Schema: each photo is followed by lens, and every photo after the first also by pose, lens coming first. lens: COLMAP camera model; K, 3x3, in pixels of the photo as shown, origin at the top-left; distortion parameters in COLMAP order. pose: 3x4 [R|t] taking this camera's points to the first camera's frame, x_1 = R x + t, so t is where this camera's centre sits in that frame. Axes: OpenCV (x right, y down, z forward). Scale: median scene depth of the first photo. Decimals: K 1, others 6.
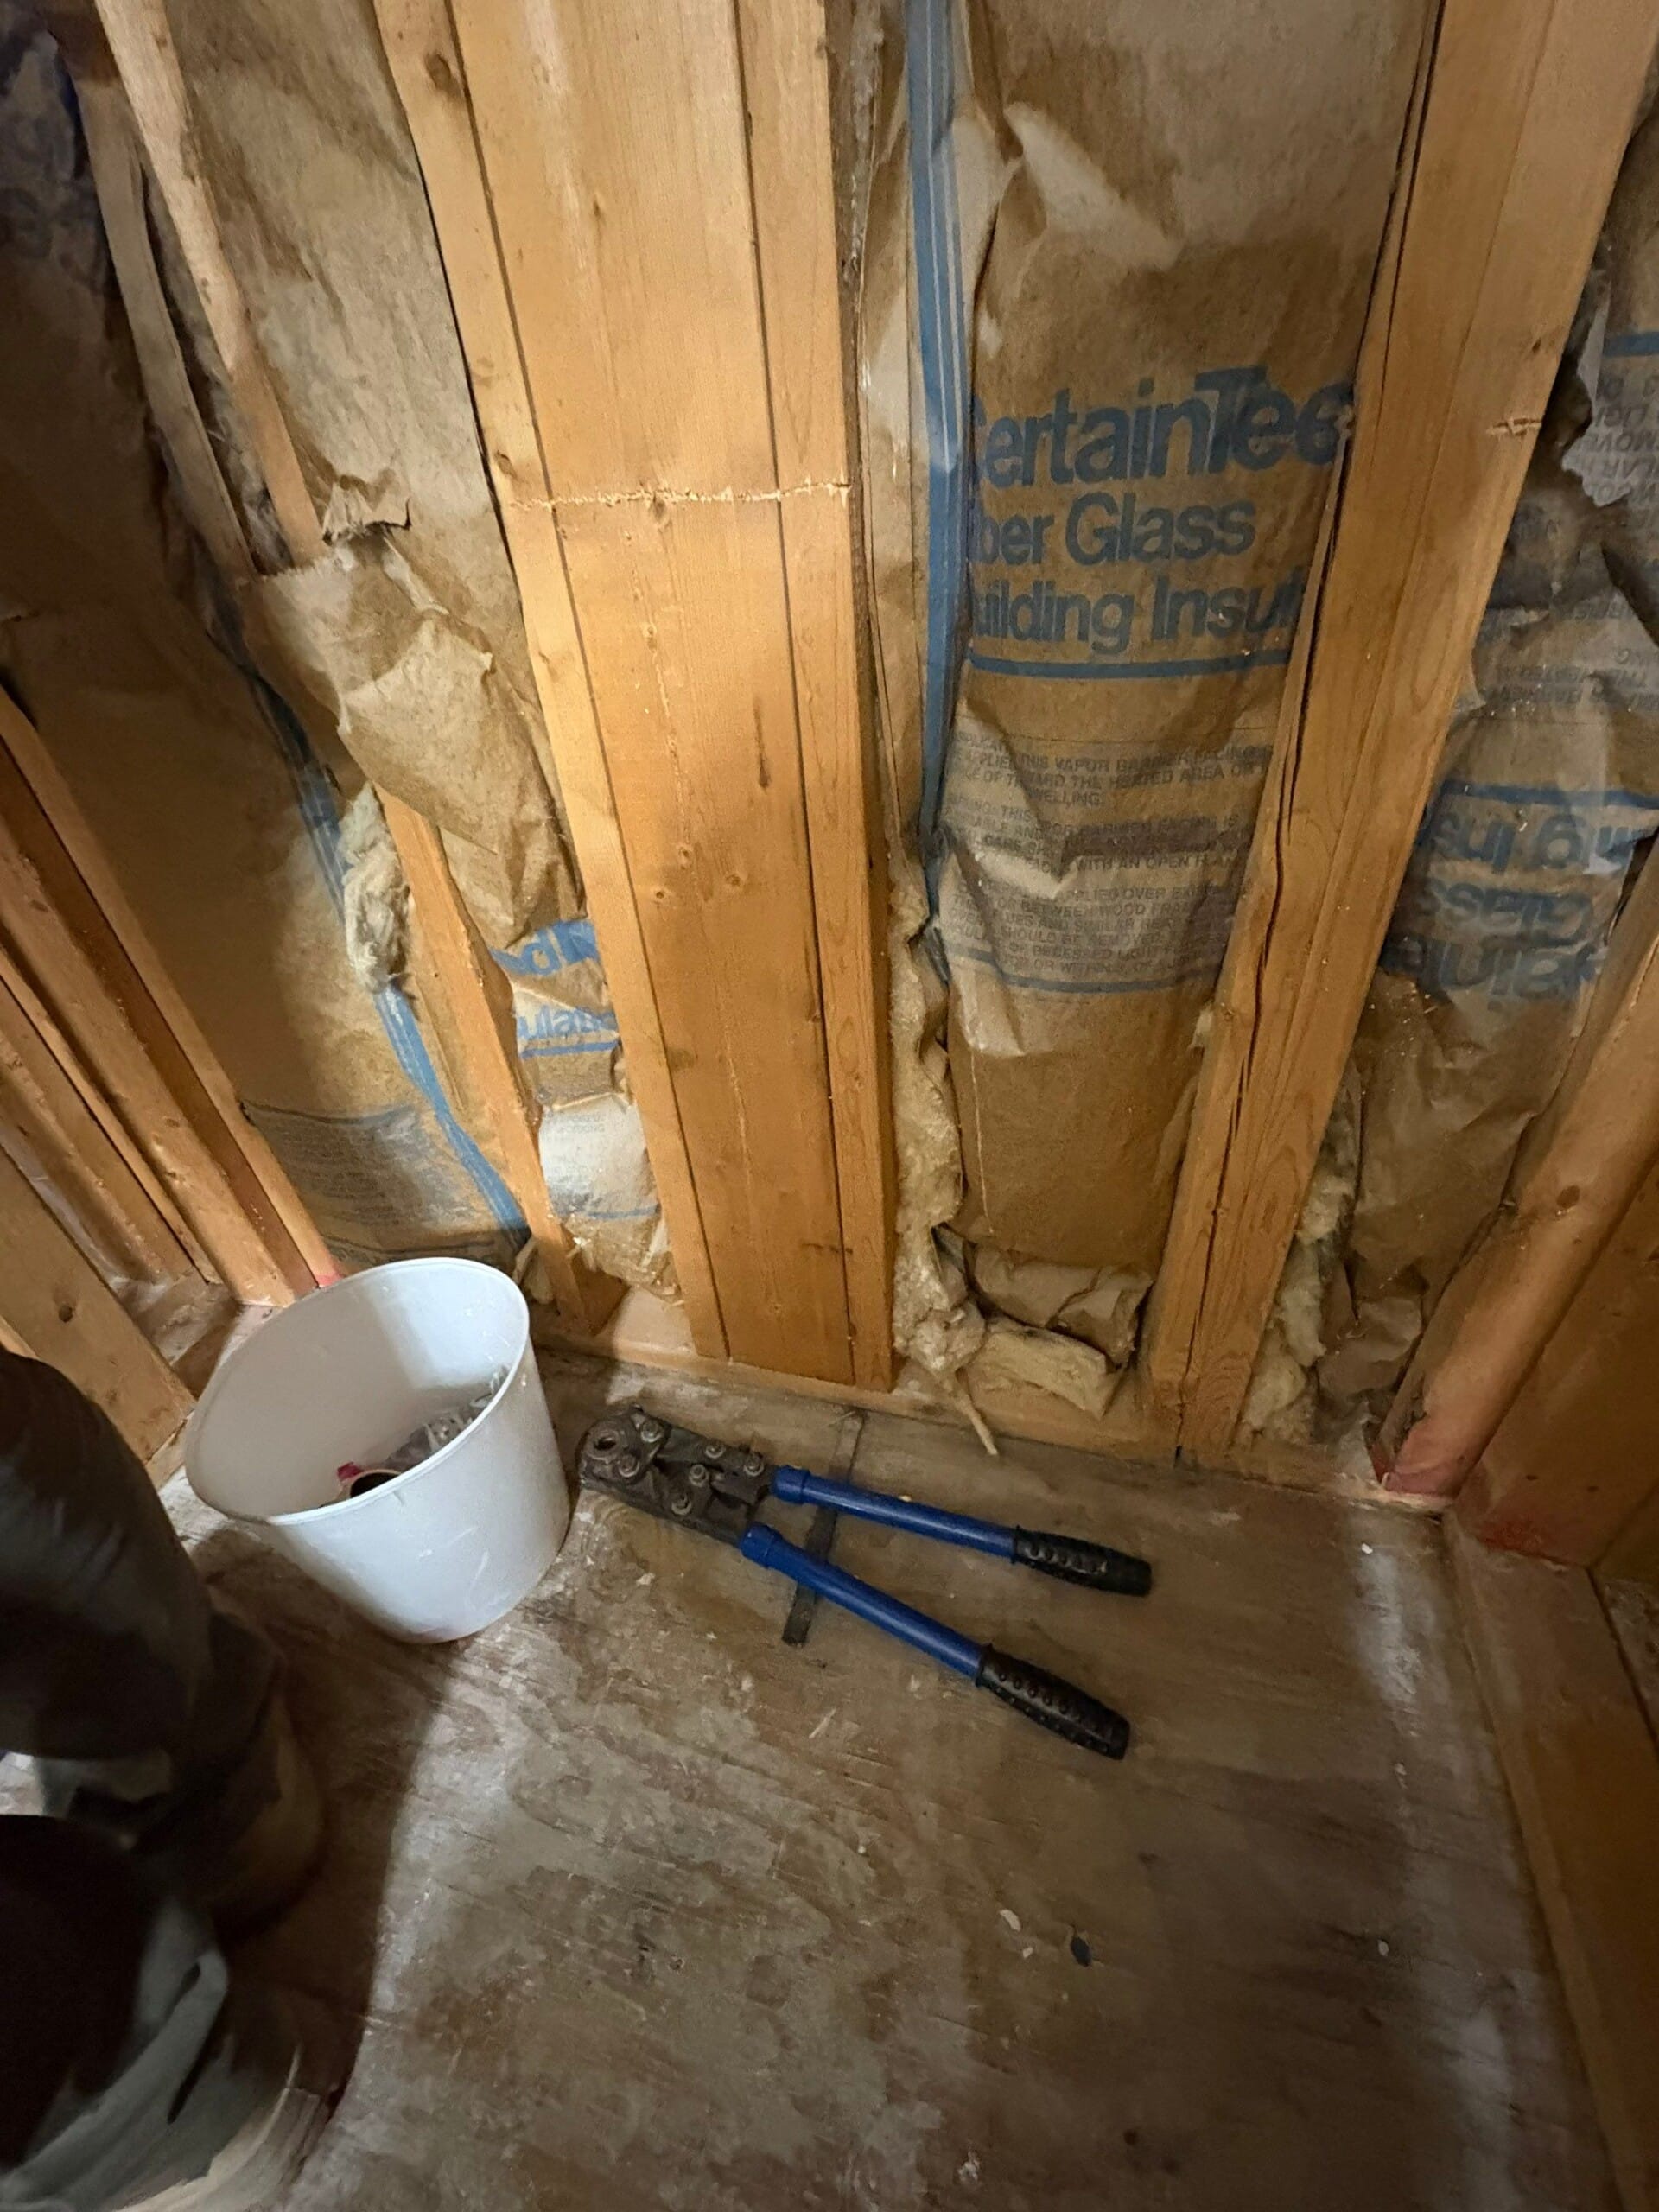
lens RADIAL K [[881.2, 0, 828.8], [0, 881.2, 1101.2], [0, 0, 1]] dist [-0.003173, 0.000300]
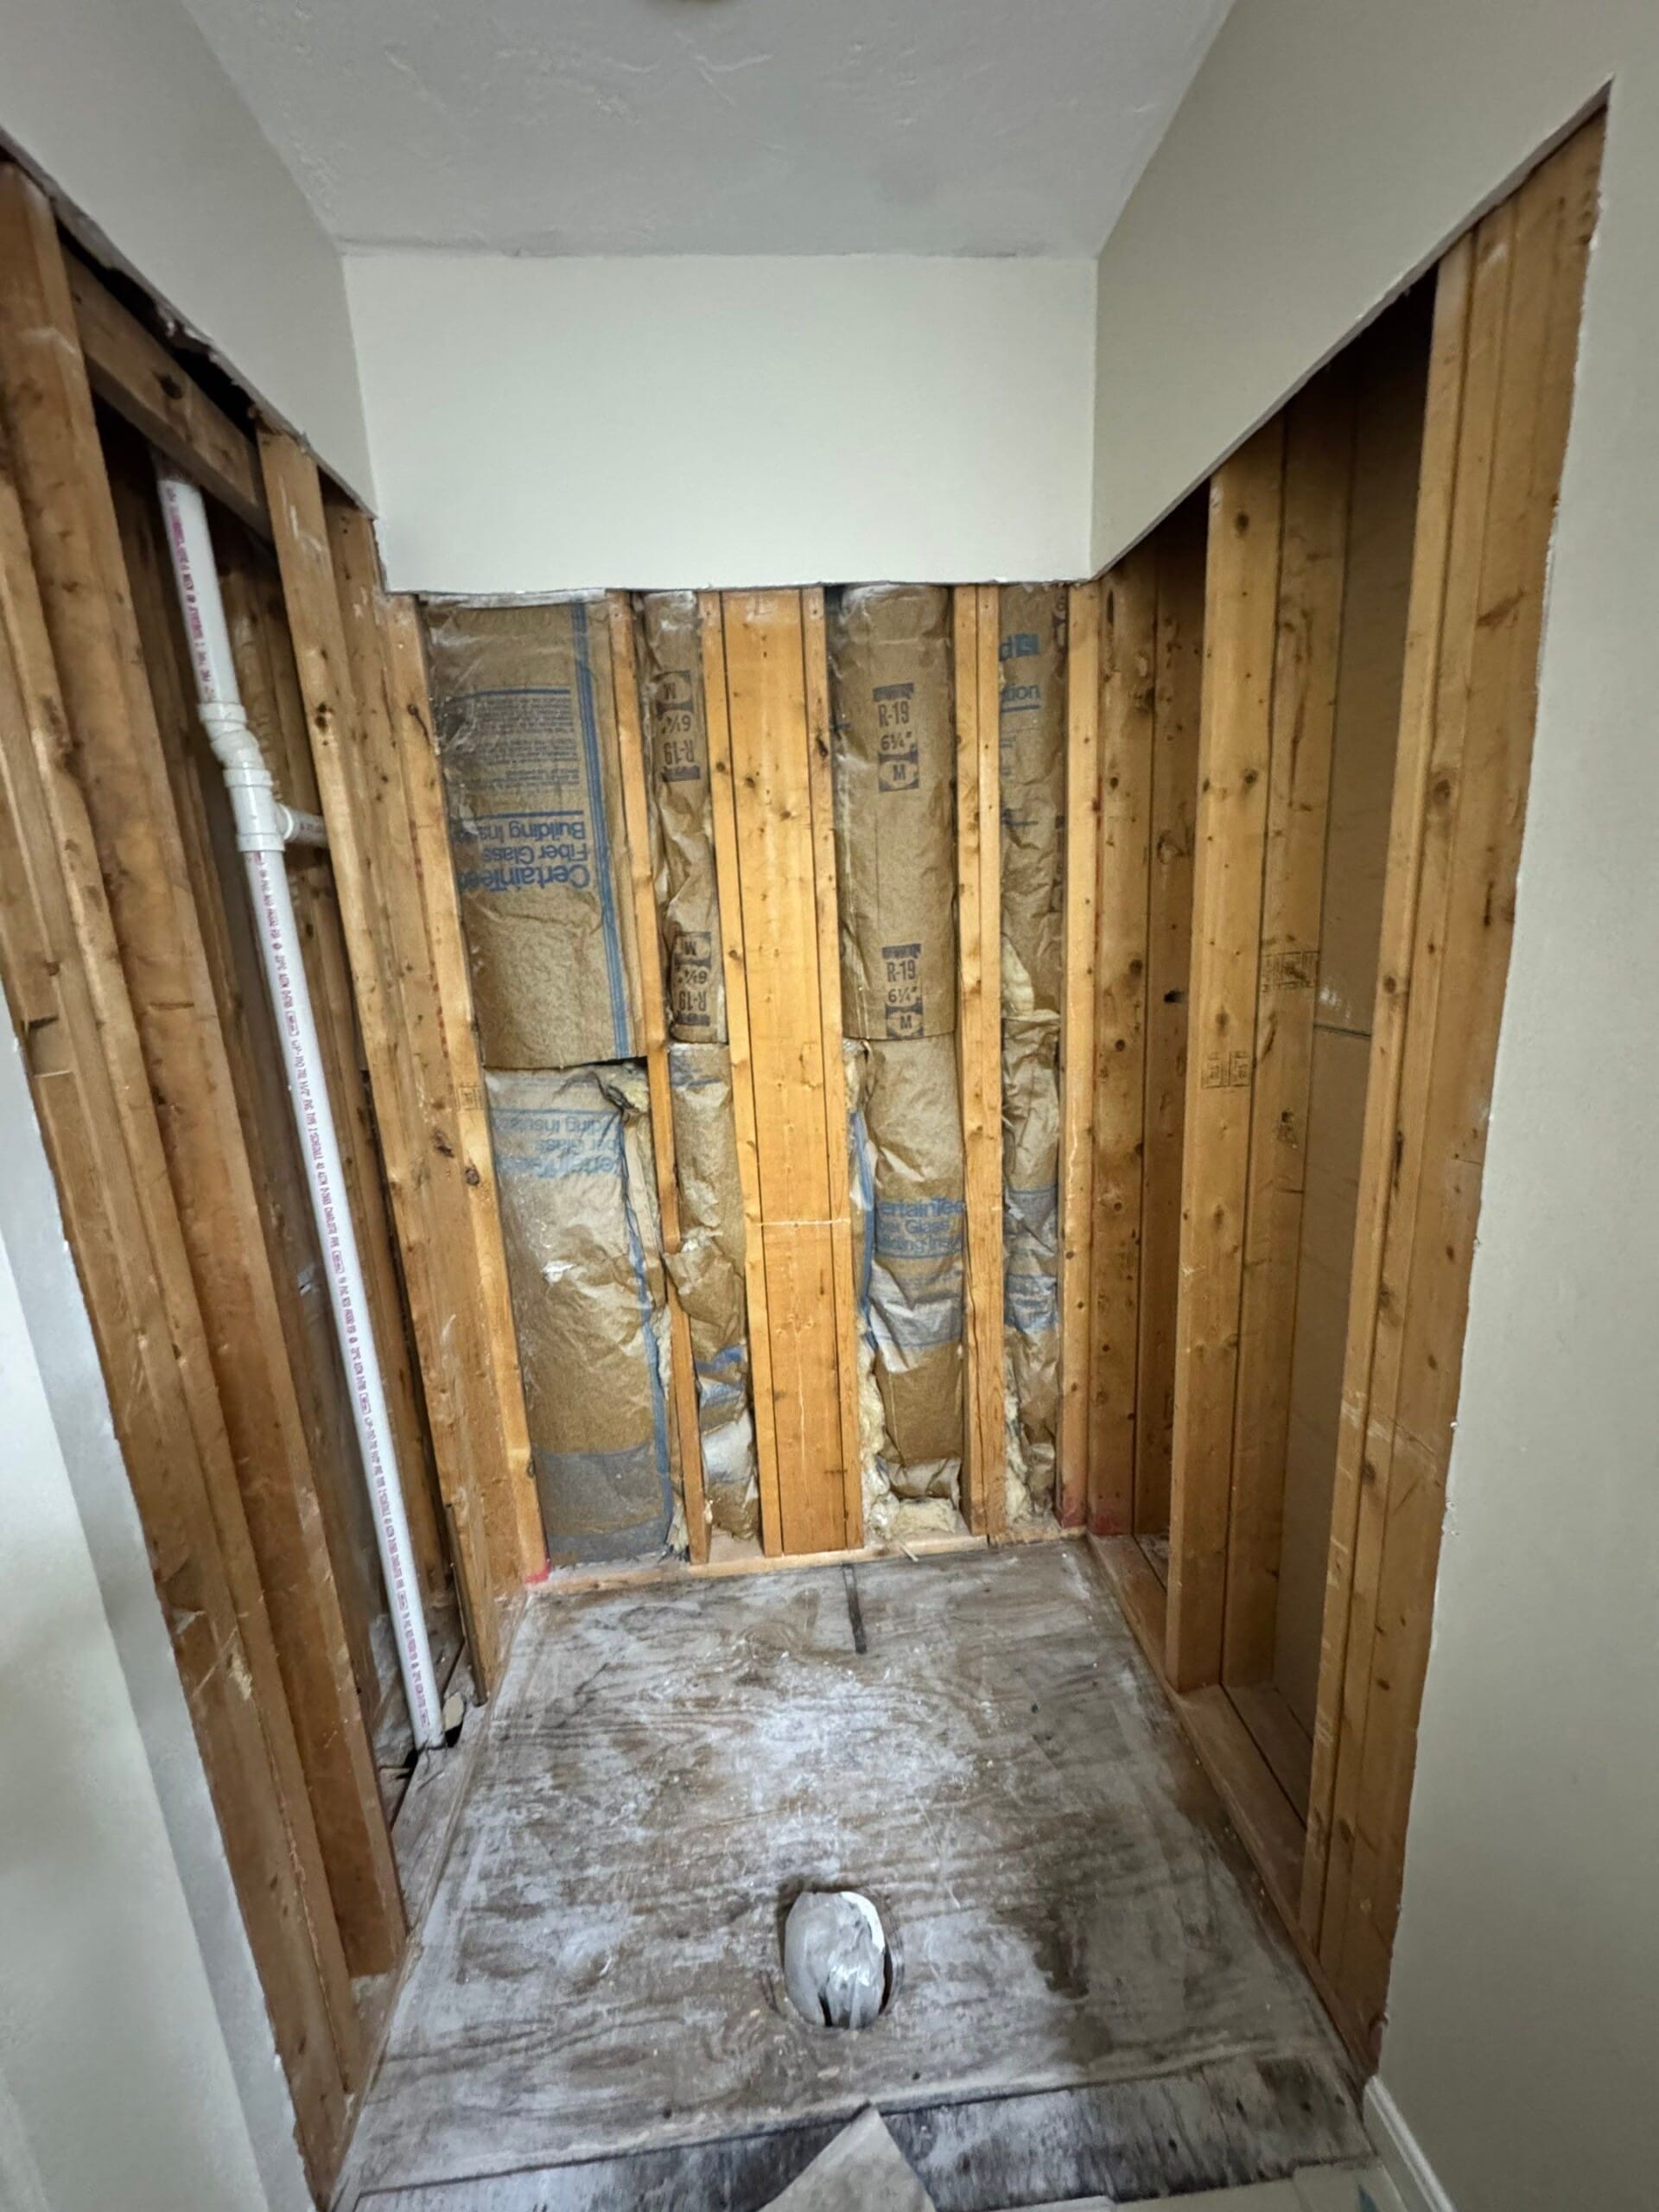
lens RADIAL K [[881.2, 0, 828.6], [0, 881.2, 1109.2], [0, 0, 1]] dist [-0.003173, 0.000300]
pose [[0.935705, -0.053194, 0.348751, -1.080806], [0.187606, 0.912226, -0.364210, 0.185882], [-0.298766, 0.406220, 0.863553, -1.942357]]
